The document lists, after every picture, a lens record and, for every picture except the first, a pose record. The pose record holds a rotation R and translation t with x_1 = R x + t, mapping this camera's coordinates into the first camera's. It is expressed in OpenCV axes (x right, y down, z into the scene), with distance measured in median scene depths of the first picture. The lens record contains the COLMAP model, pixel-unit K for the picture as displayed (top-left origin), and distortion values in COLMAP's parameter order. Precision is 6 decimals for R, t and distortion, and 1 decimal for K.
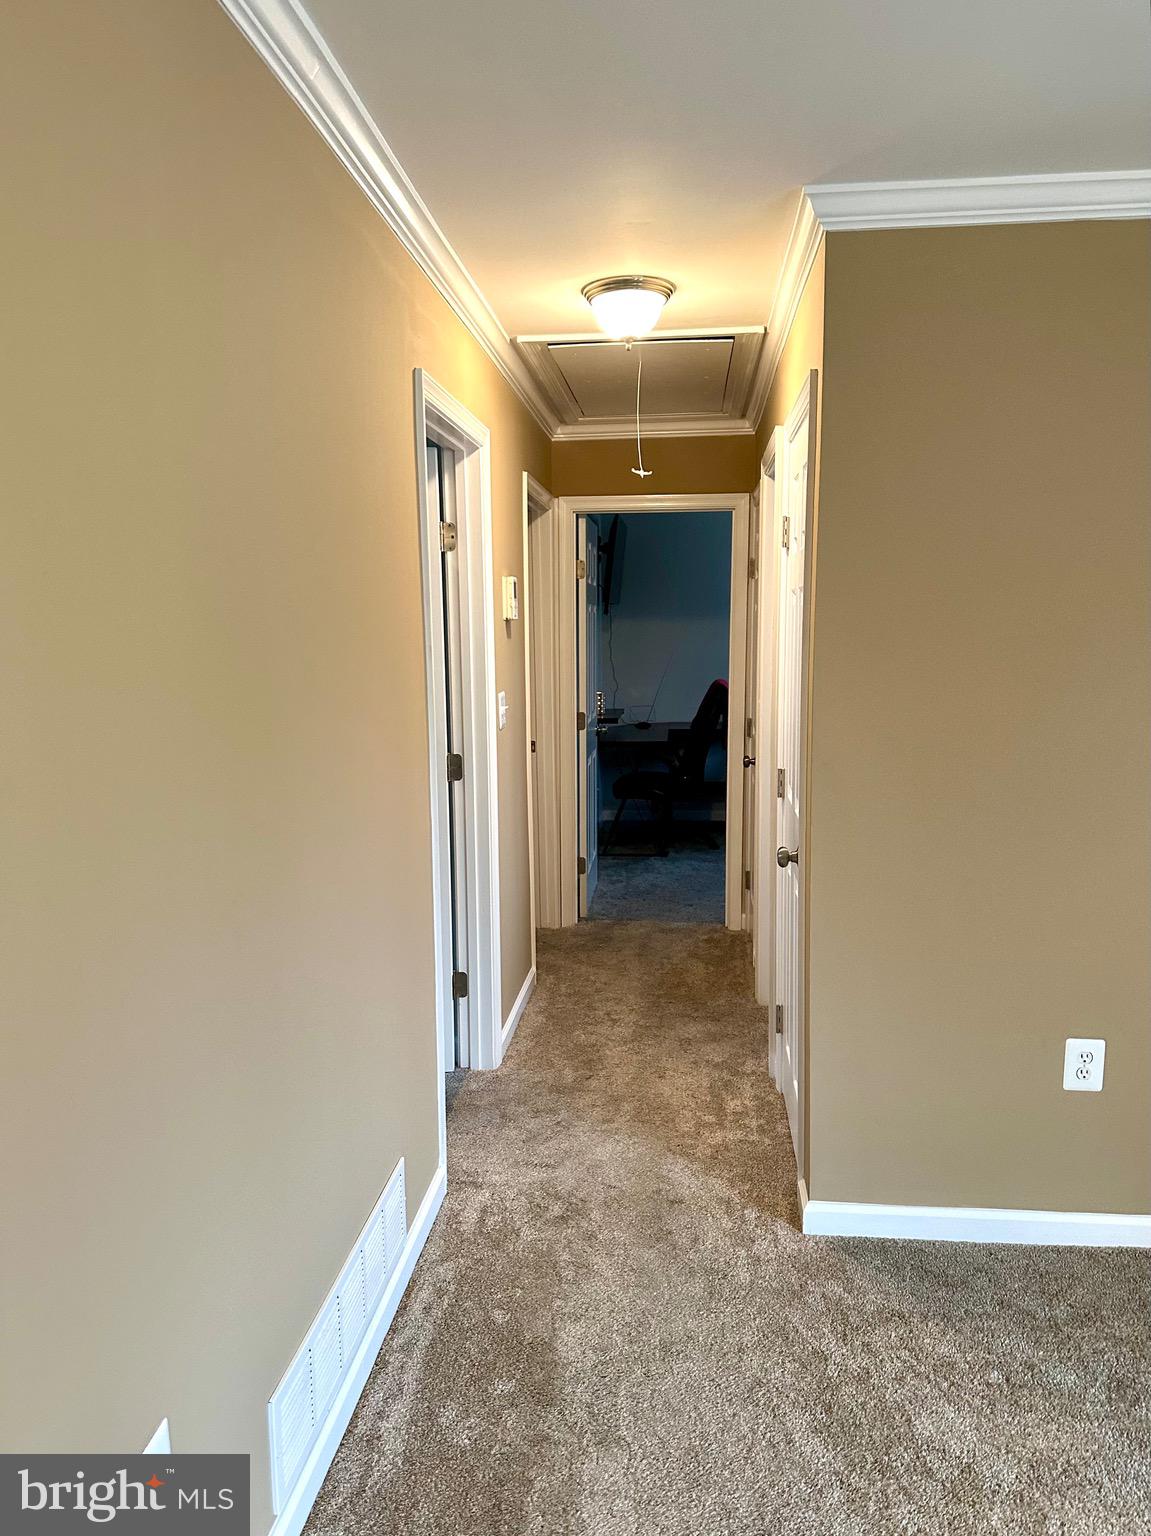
lens RADIAL K [[1076.7, 0, 574.9], [0, 1076.7, 769.5], [0, 0, 1]] dist [0.063411, -0.081958]
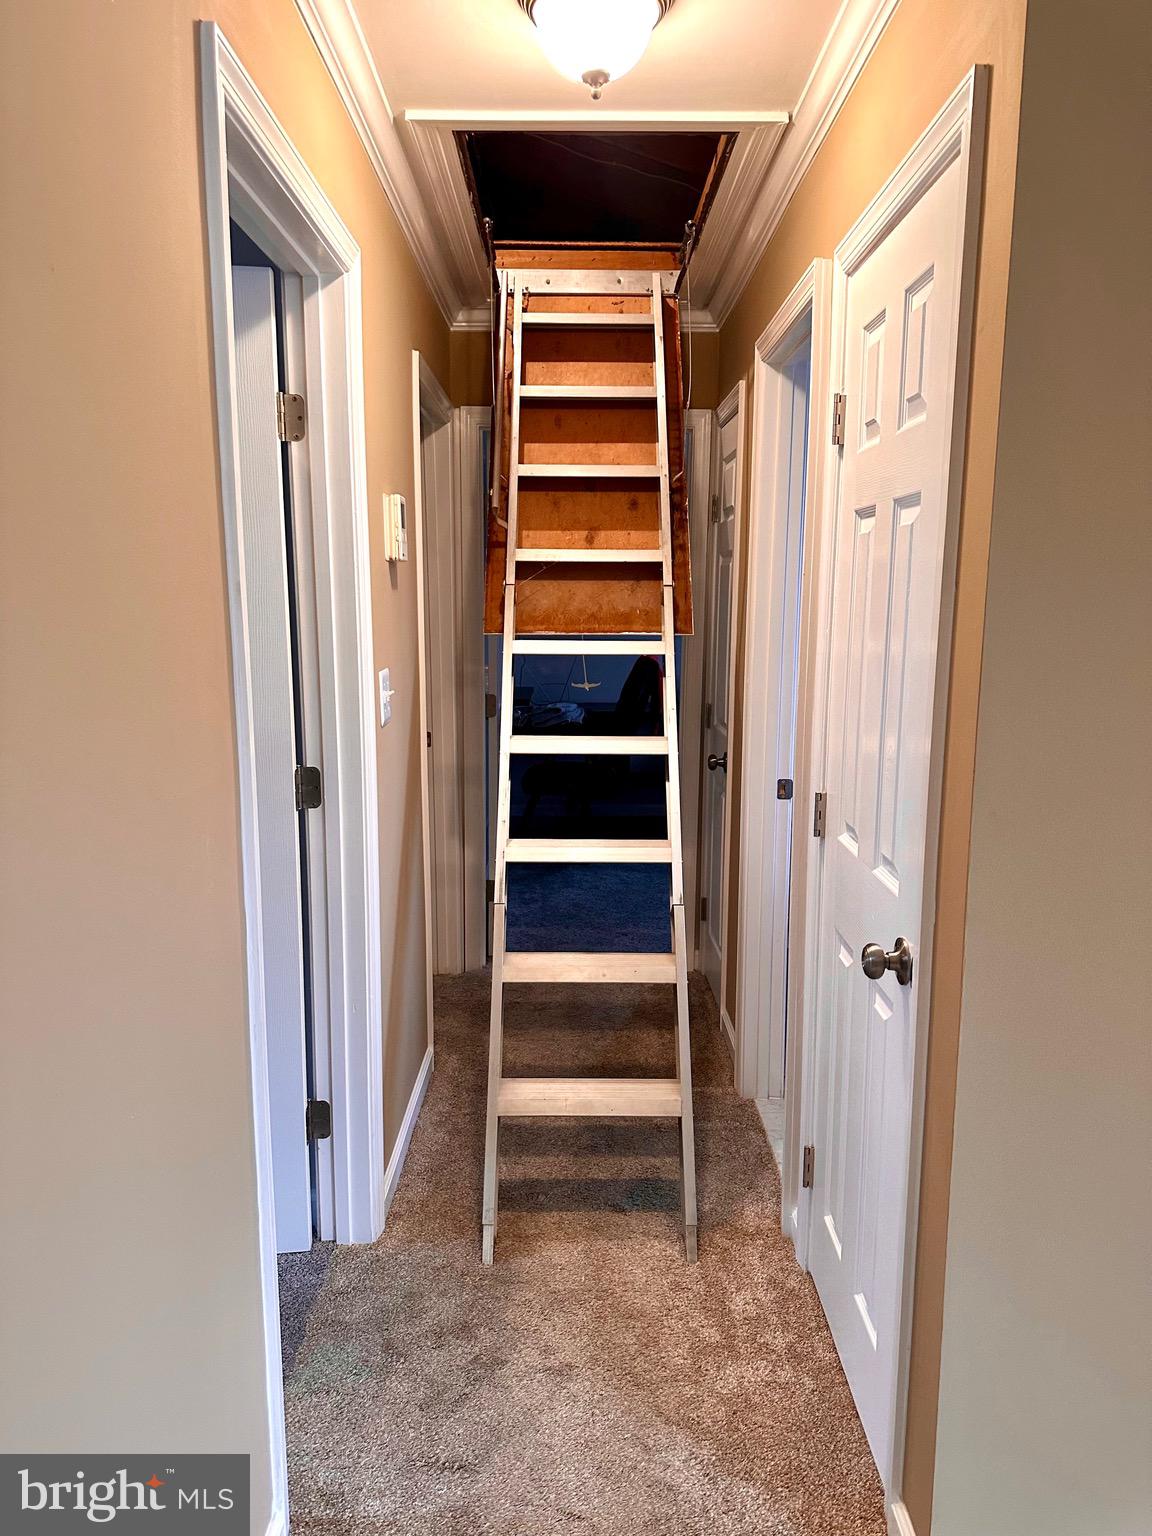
lens RADIAL K [[1076.7, 0, 585.9], [0, 1076.7, 766.3], [0, 0, 1]] dist [0.063411, -0.081958]
pose [[0.993608, -0.002700, 0.112850, -0.020260], [0.000086, 0.999732, 0.023157, -0.029007], [-0.112883, -0.023000, 0.993342, 0.341234]]
